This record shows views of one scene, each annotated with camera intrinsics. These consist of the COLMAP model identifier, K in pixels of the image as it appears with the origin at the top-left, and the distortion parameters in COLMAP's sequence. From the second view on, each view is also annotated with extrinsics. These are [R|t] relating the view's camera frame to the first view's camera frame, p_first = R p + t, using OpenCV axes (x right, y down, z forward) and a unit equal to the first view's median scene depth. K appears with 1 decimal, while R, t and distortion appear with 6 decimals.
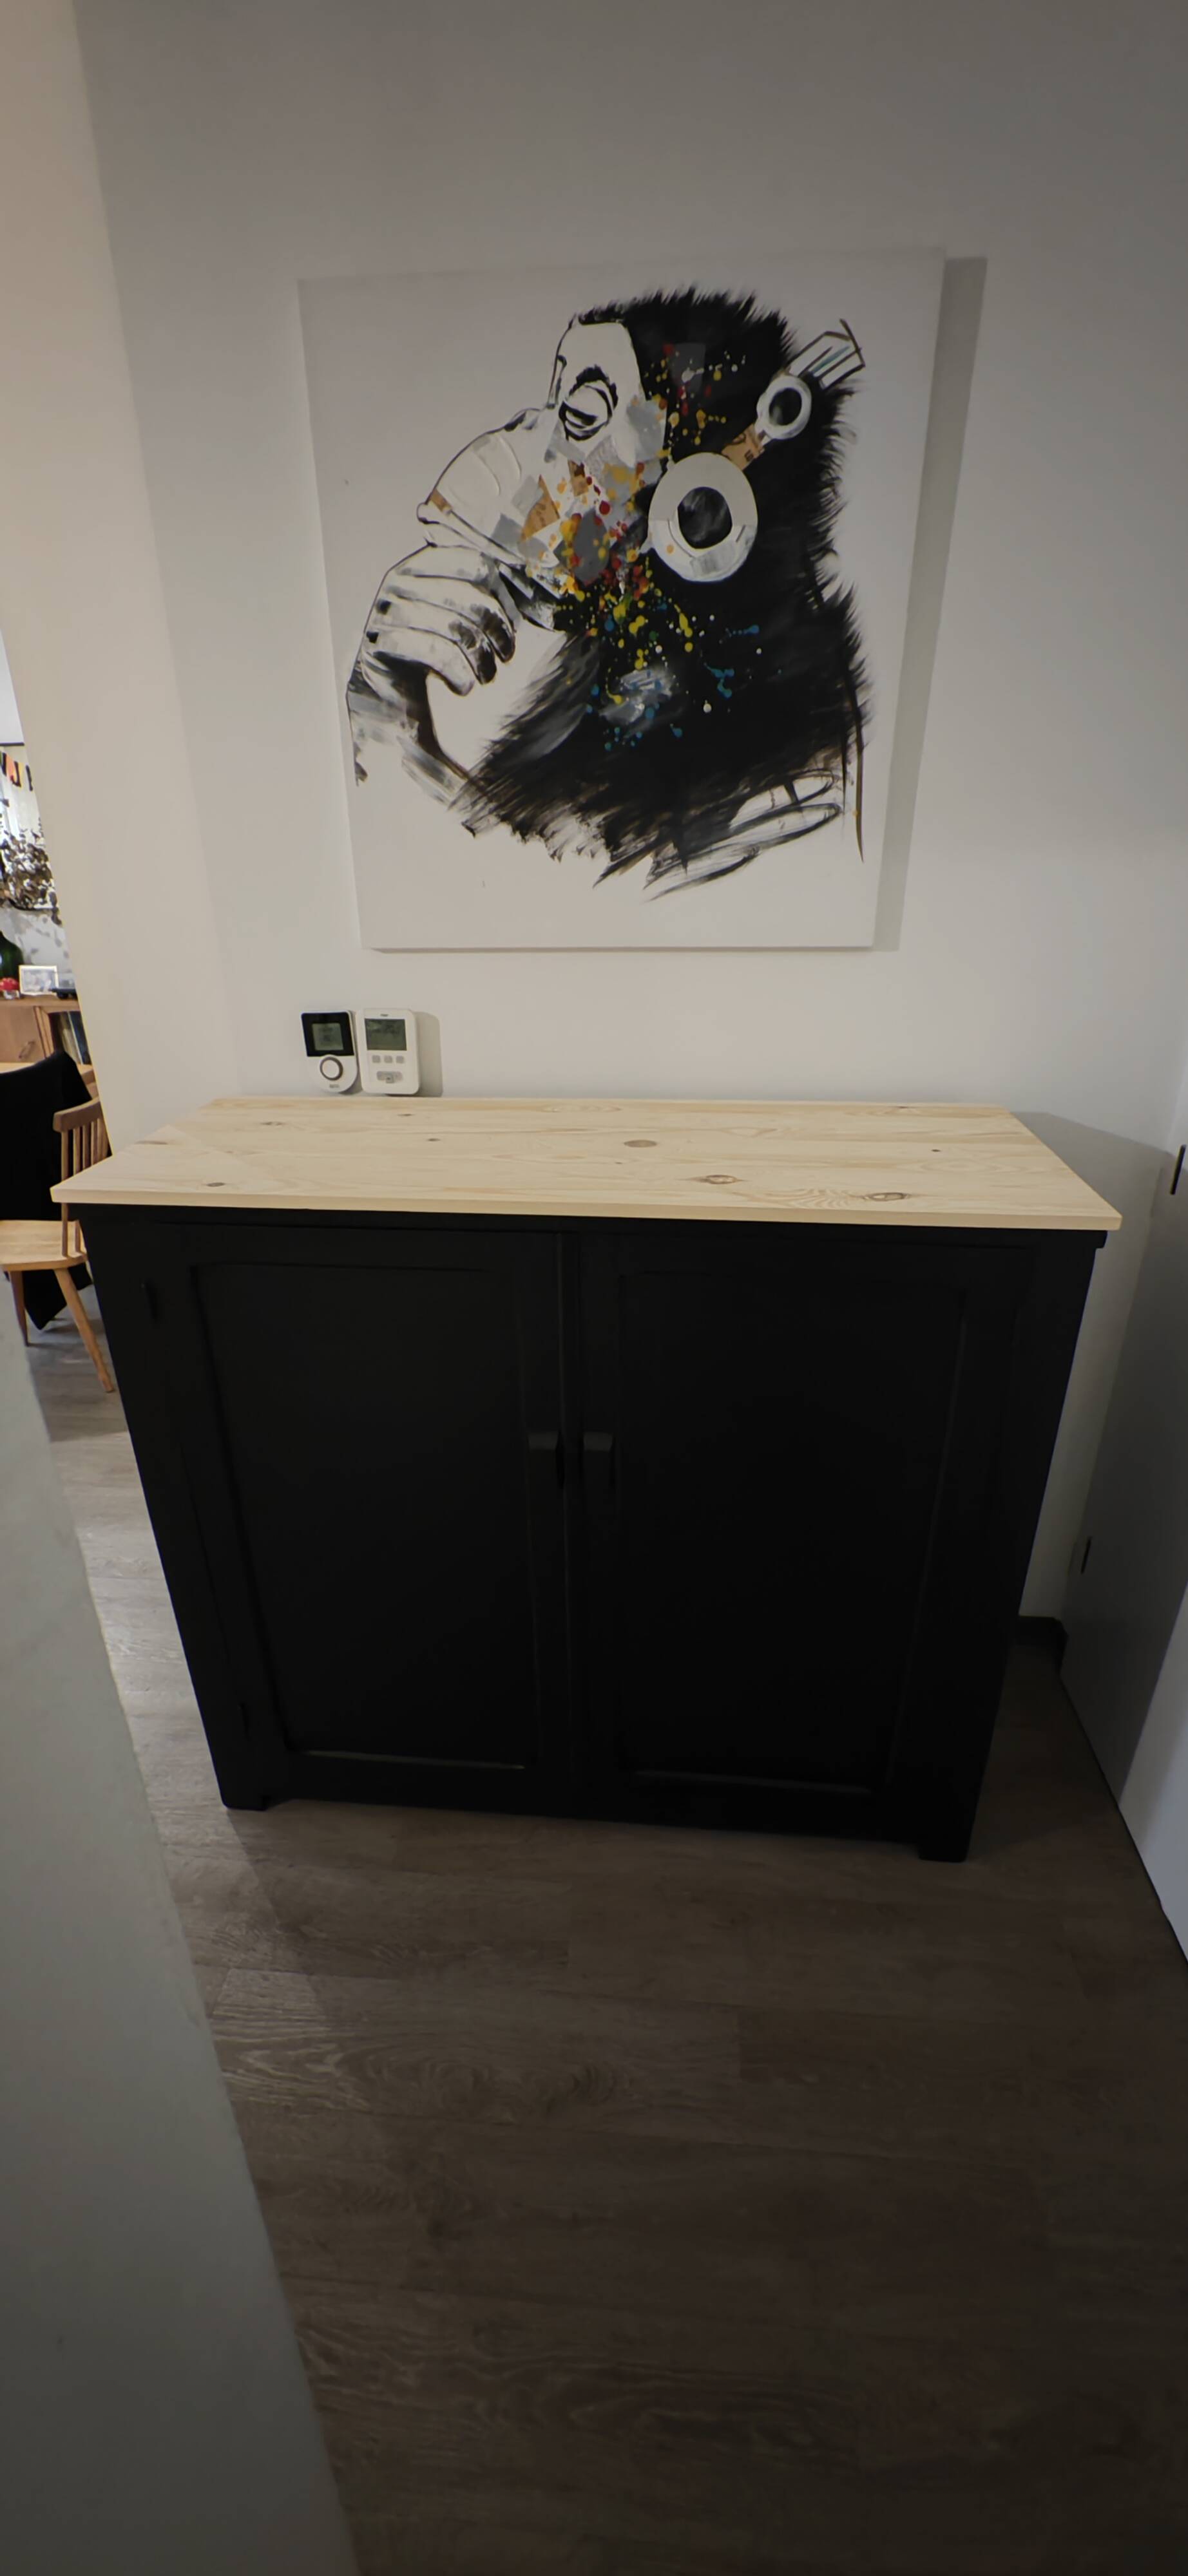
lens RADIAL K [[988.0, 0, 595.4], [0, 988.0, 1289.3], [0, 0, 1]] dist [0.002294, -0.000786]
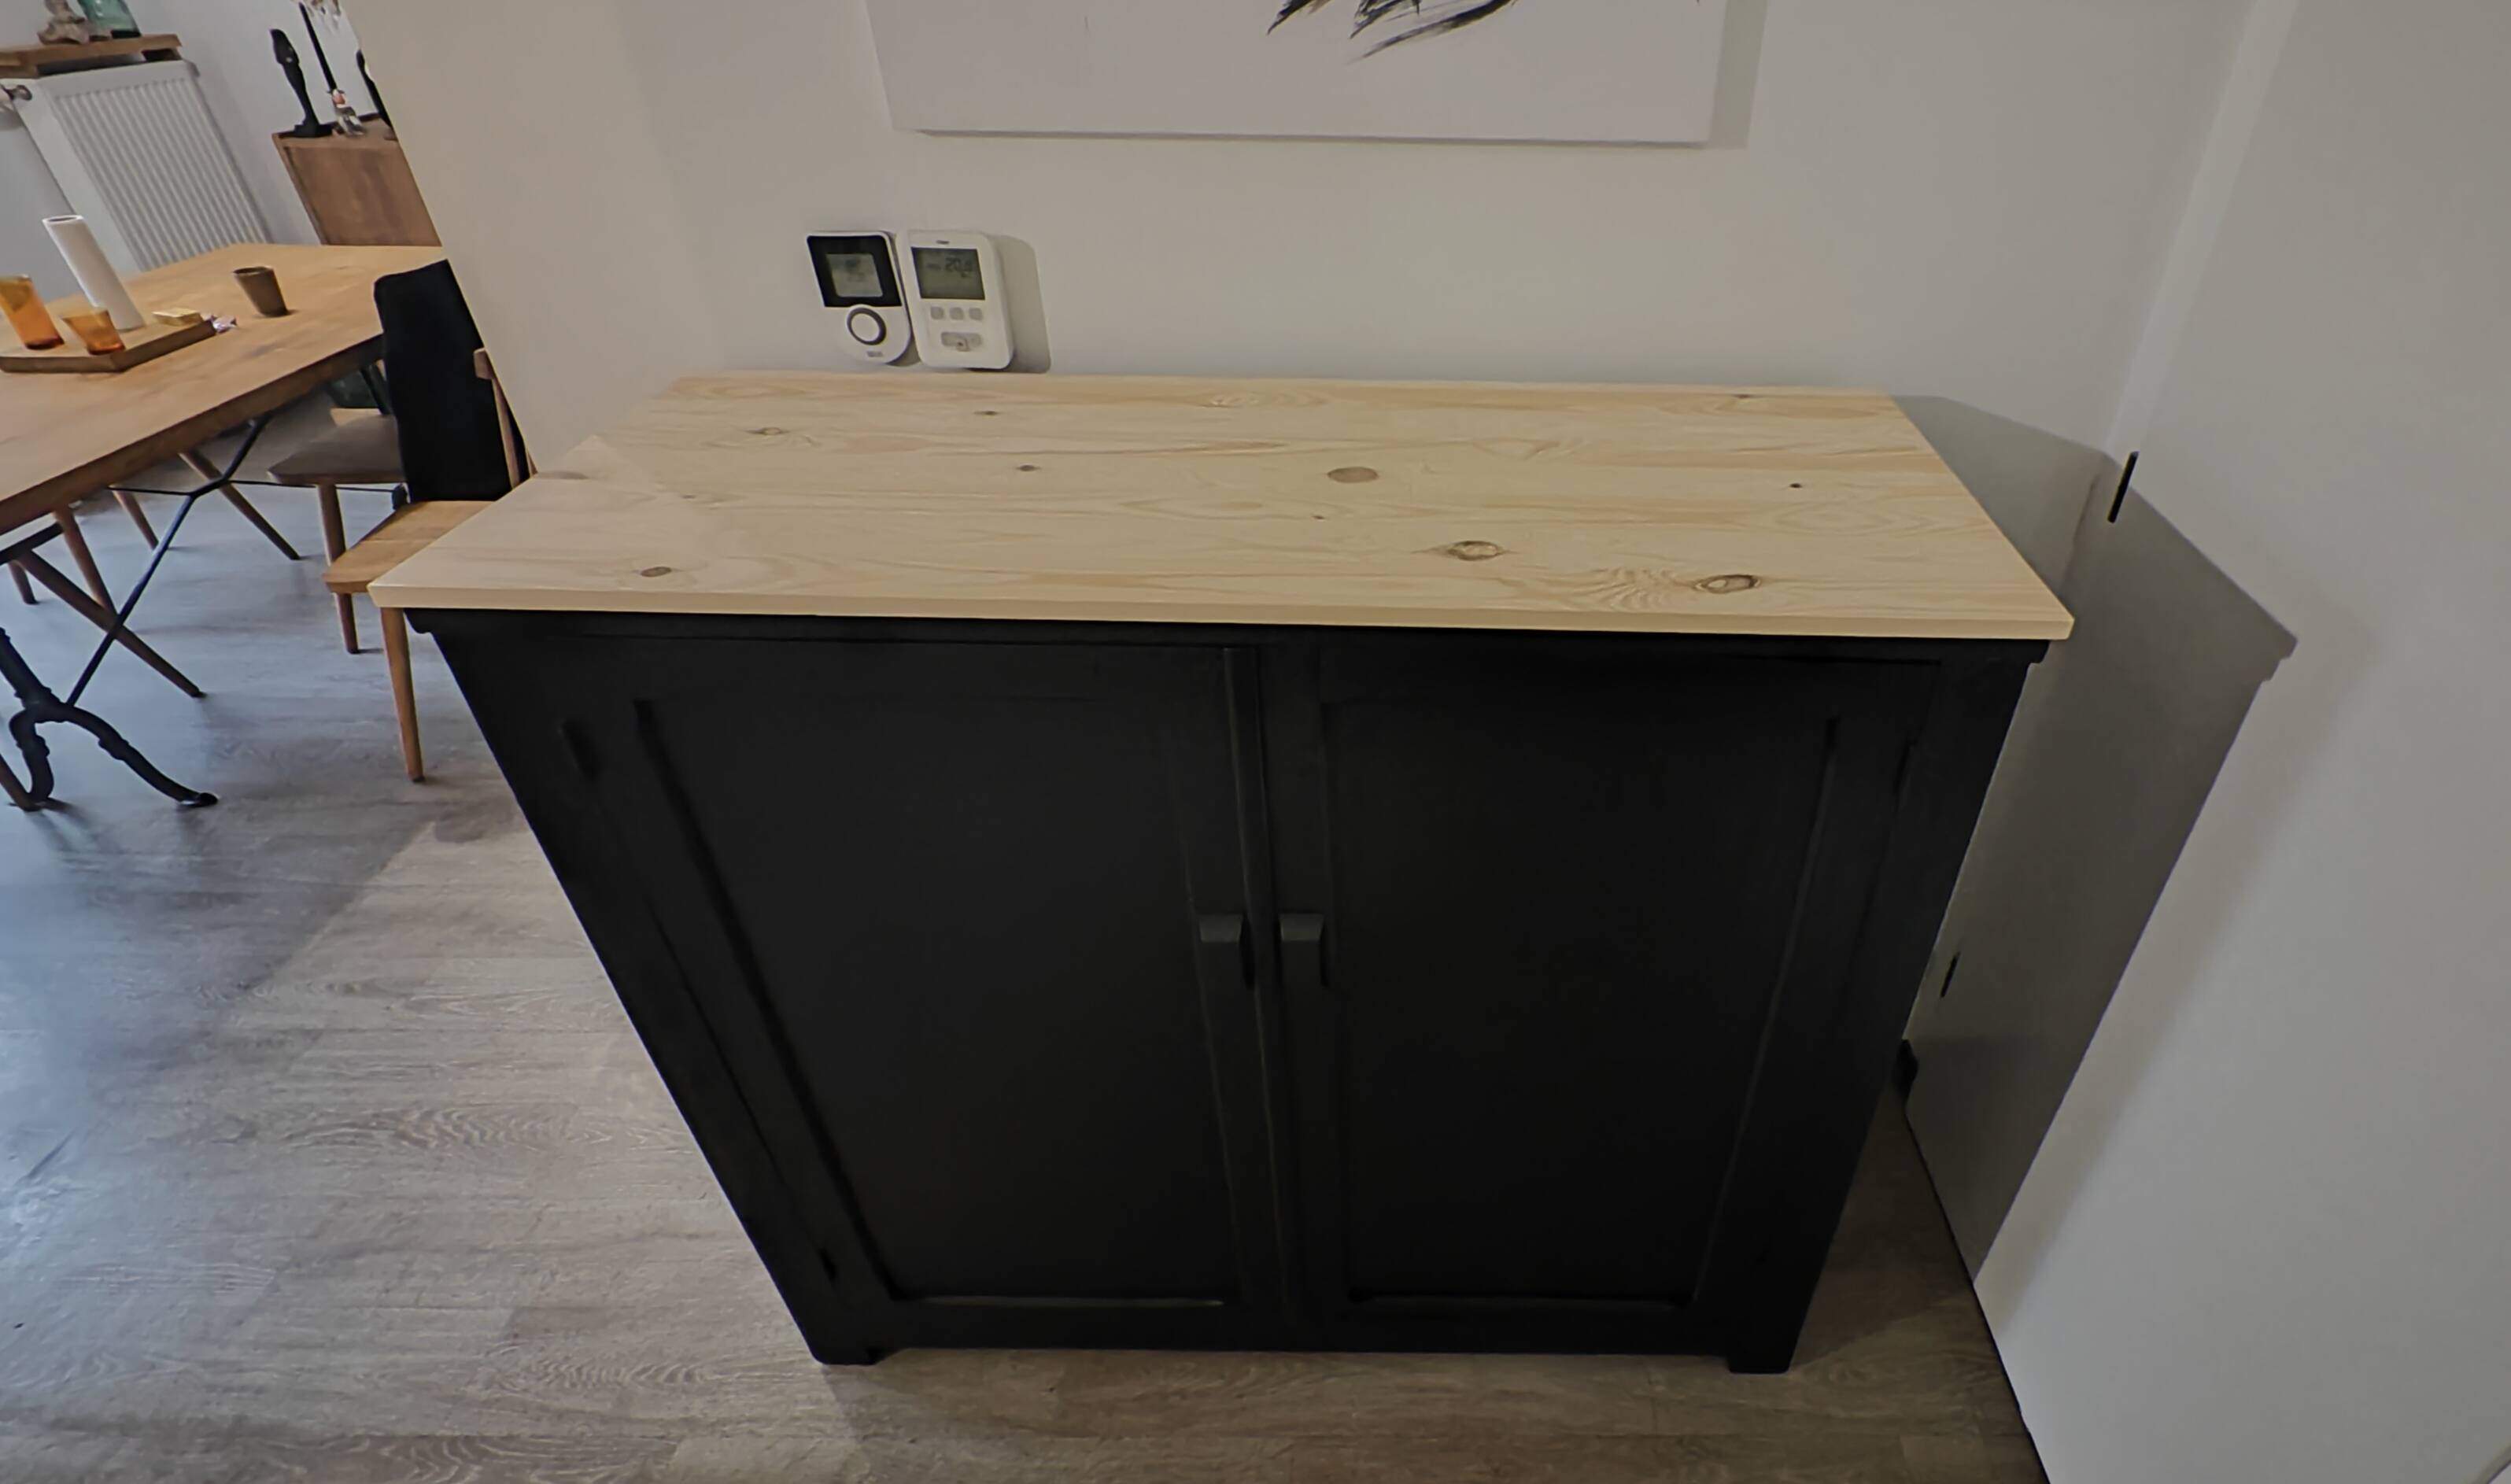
lens RADIAL K [[1230.8, 0, 1434.1], [0, 1230.8, 738.3], [0, 0, 1]] dist [0.000478, -0.000039]
pose [[0.995850, -0.028835, 0.086326, 0.023264], [0.012456, 0.982741, 0.184565, -0.122965], [-0.090158, -0.182724, 0.979022, 0.169038]]
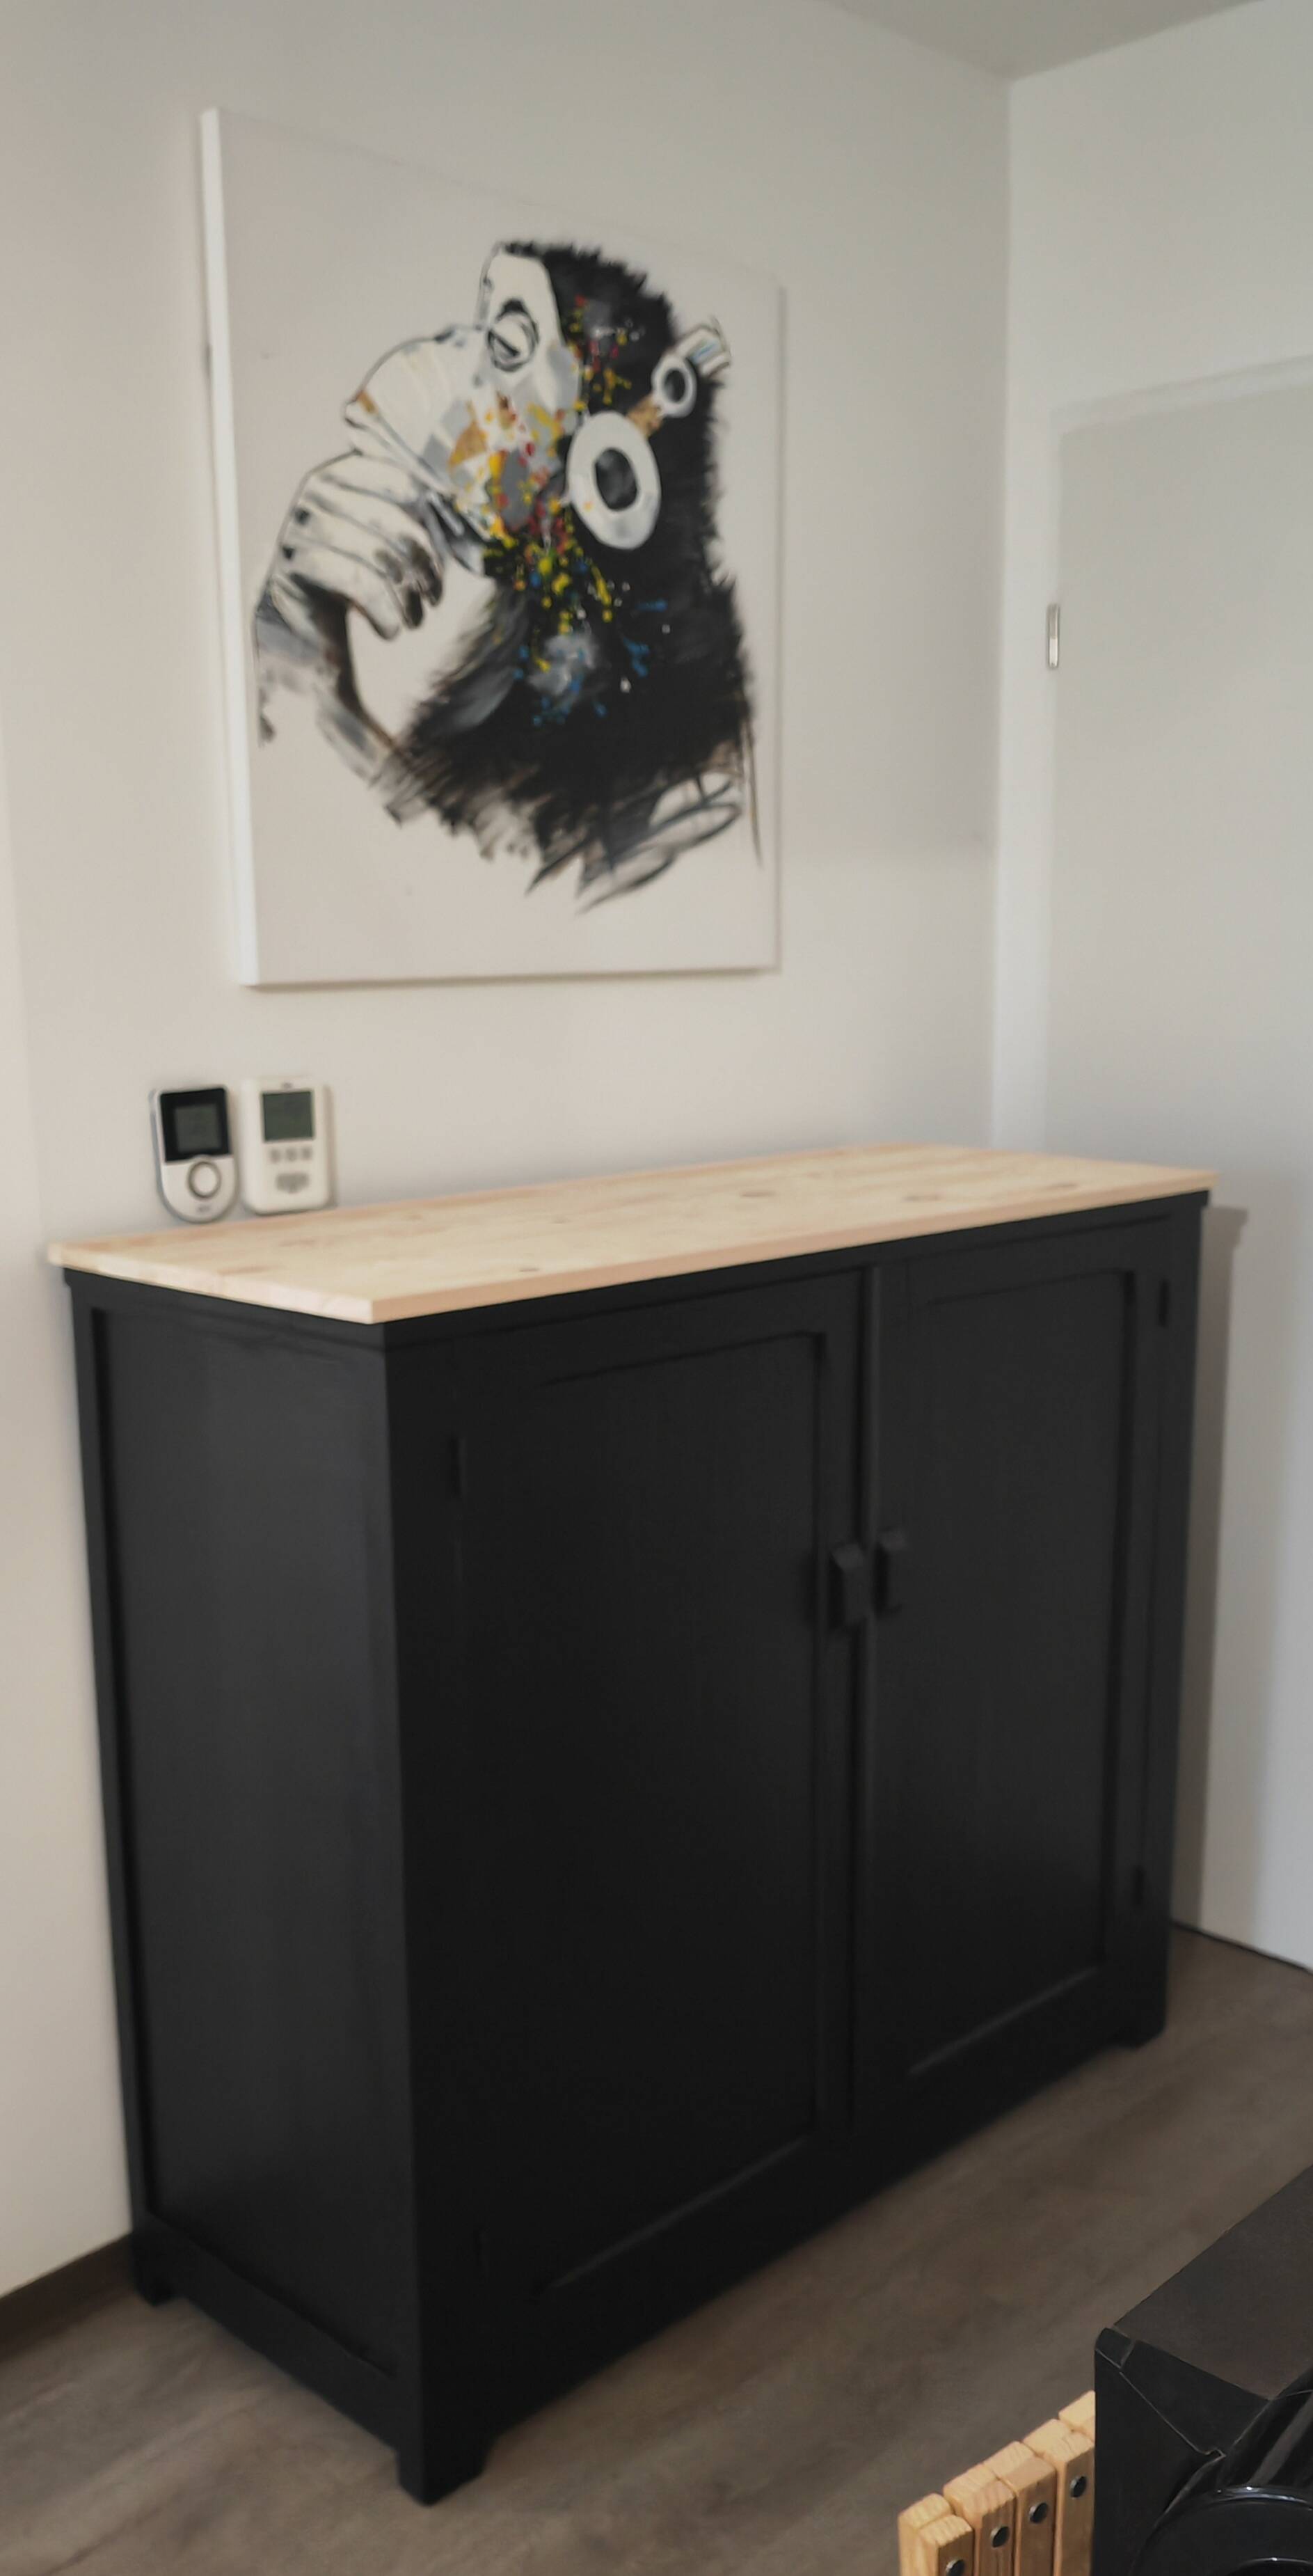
lens RADIAL K [[2216.7, 0, 669.4], [0, 2216.7, 1435.6], [0, 0, 1]] dist [0.032101, -0.004320]
pose [[0.637989, -0.170268, 0.750985, -1.327114], [0.323881, 0.944123, -0.061091, 0.116165], [-0.698621, 0.282205, 0.657487, -0.053436]]
